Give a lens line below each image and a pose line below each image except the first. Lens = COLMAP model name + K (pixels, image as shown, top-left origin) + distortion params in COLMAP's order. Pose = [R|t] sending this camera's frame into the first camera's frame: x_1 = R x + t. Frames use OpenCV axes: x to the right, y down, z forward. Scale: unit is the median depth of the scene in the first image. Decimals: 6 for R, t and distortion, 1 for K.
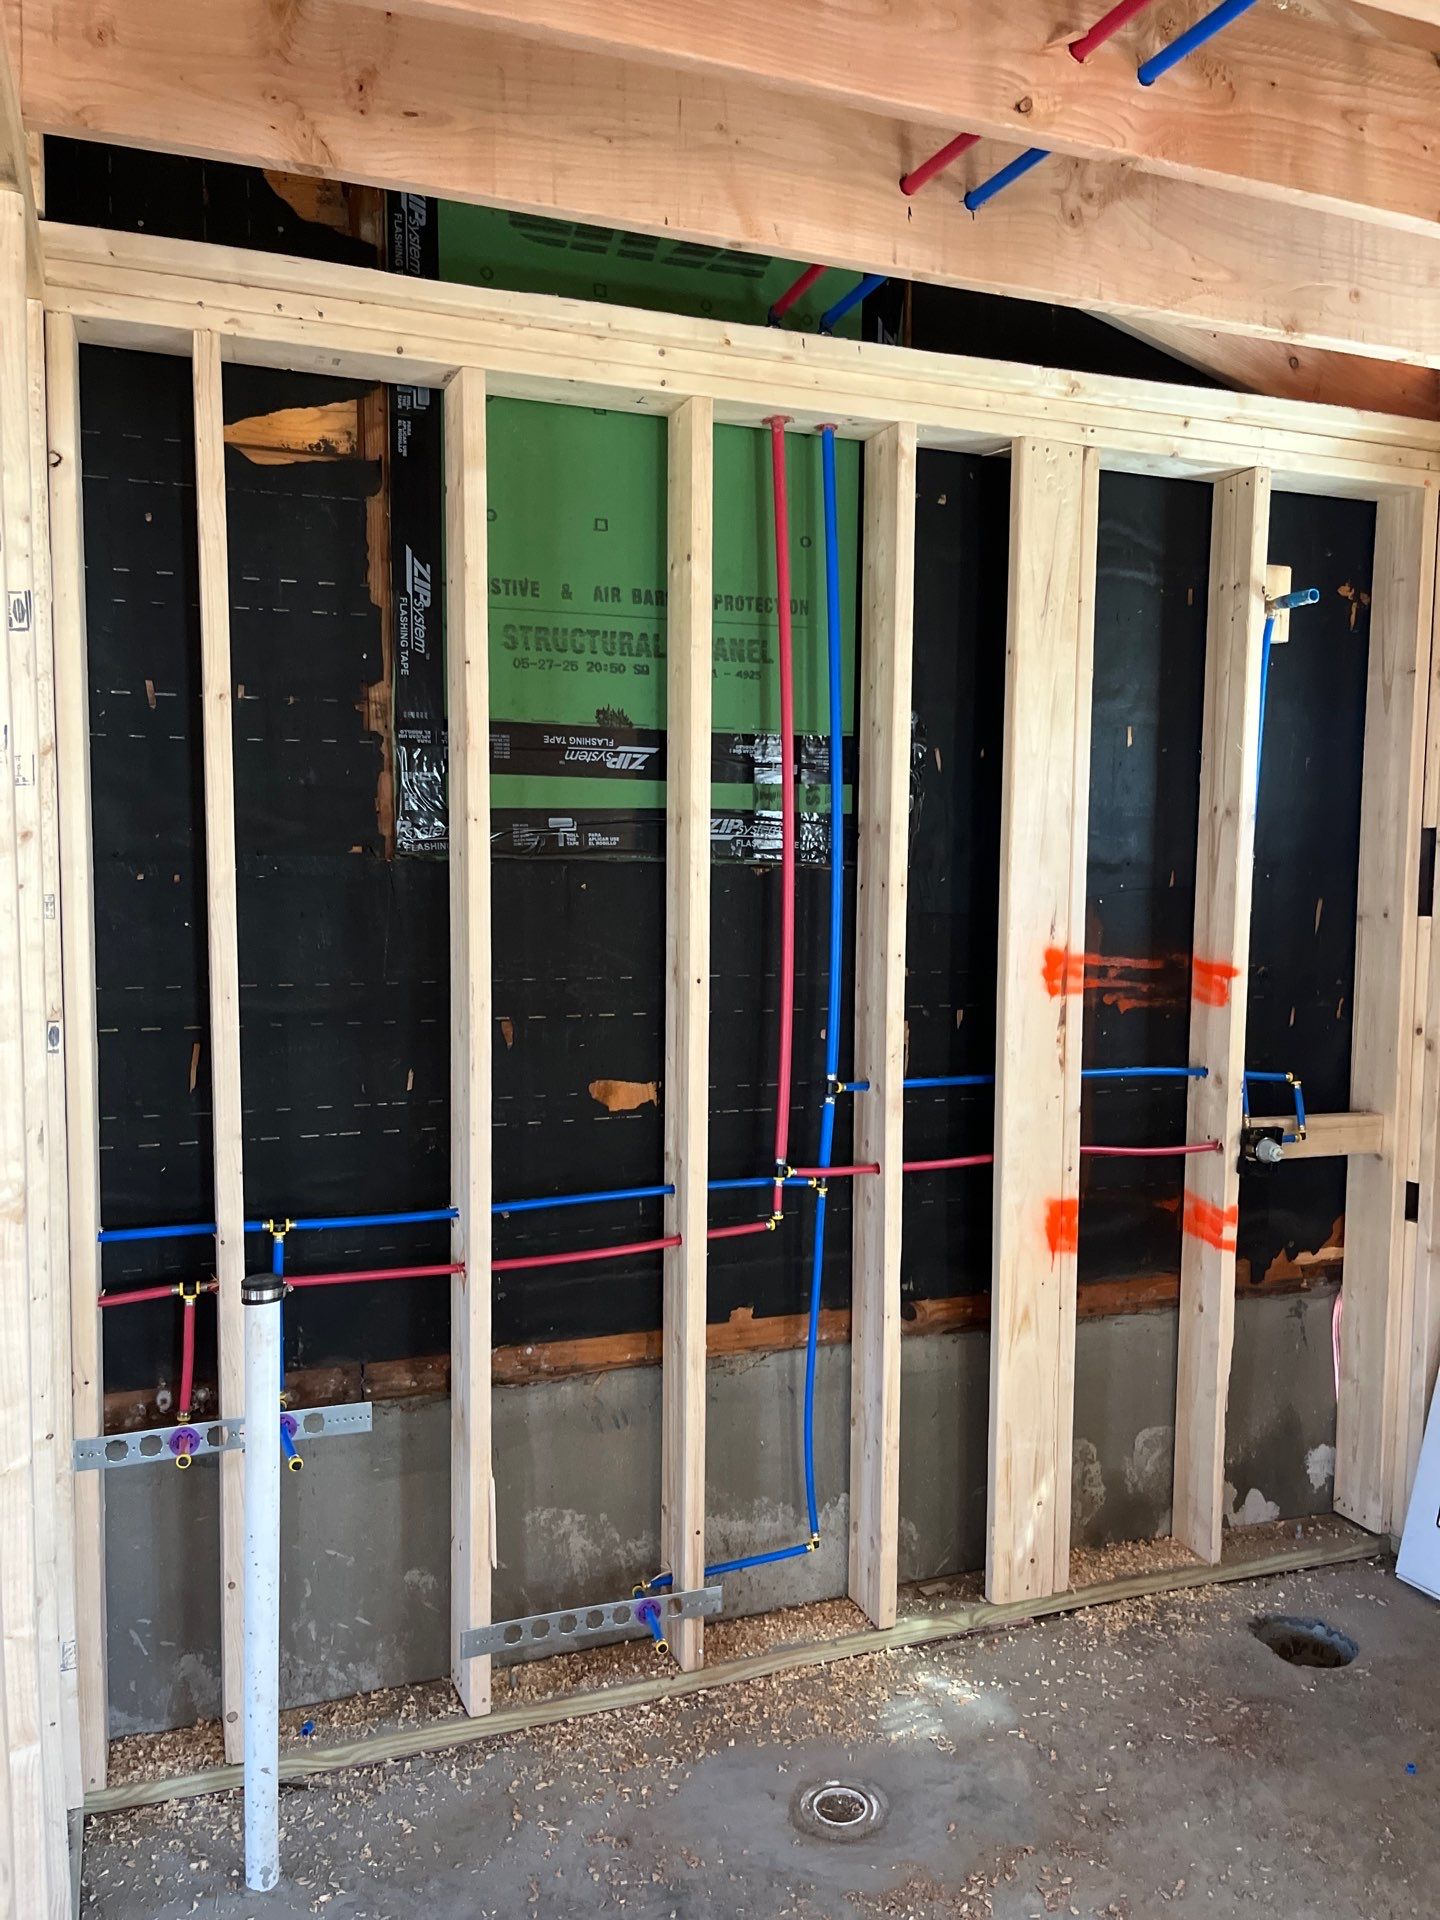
lens RADIAL K [[1452.6, 0, 719.2], [0, 1452.6, 957.2], [0, 0, 1]] dist [0.052462, -0.058570]
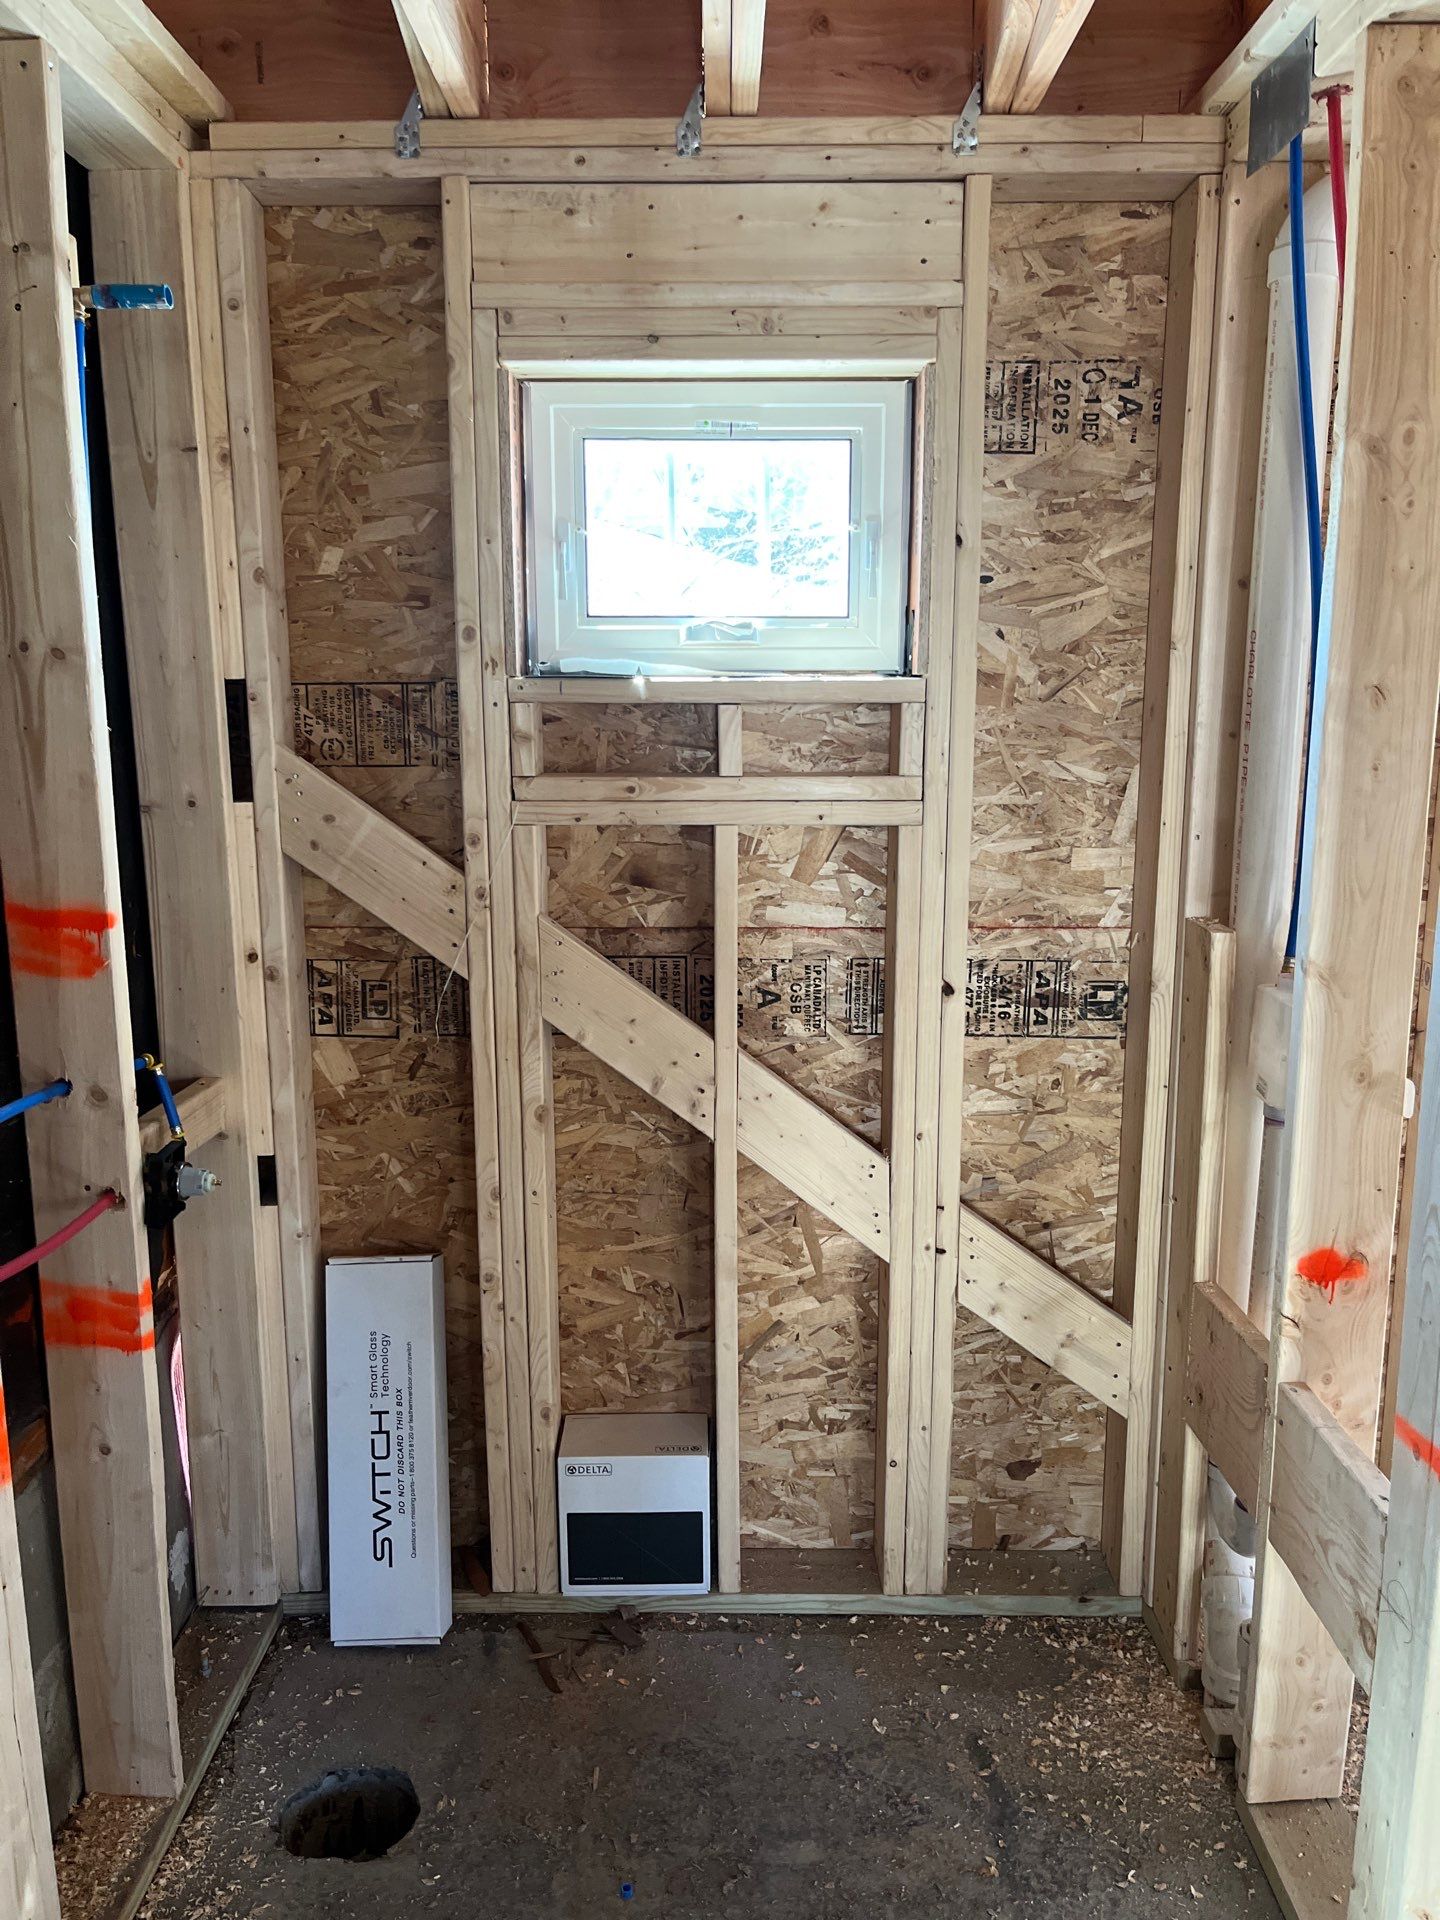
lens RADIAL K [[1452.6, 0, 719.9], [0, 1452.6, 969.3], [0, 0, 1]] dist [0.052462, -0.058570]
pose [[0.374525, -0.184470, 0.908681, -0.109602], [0.074804, 0.982826, 0.168690, -0.051633], [-0.924194, 0.004794, 0.381892, 0.509067]]
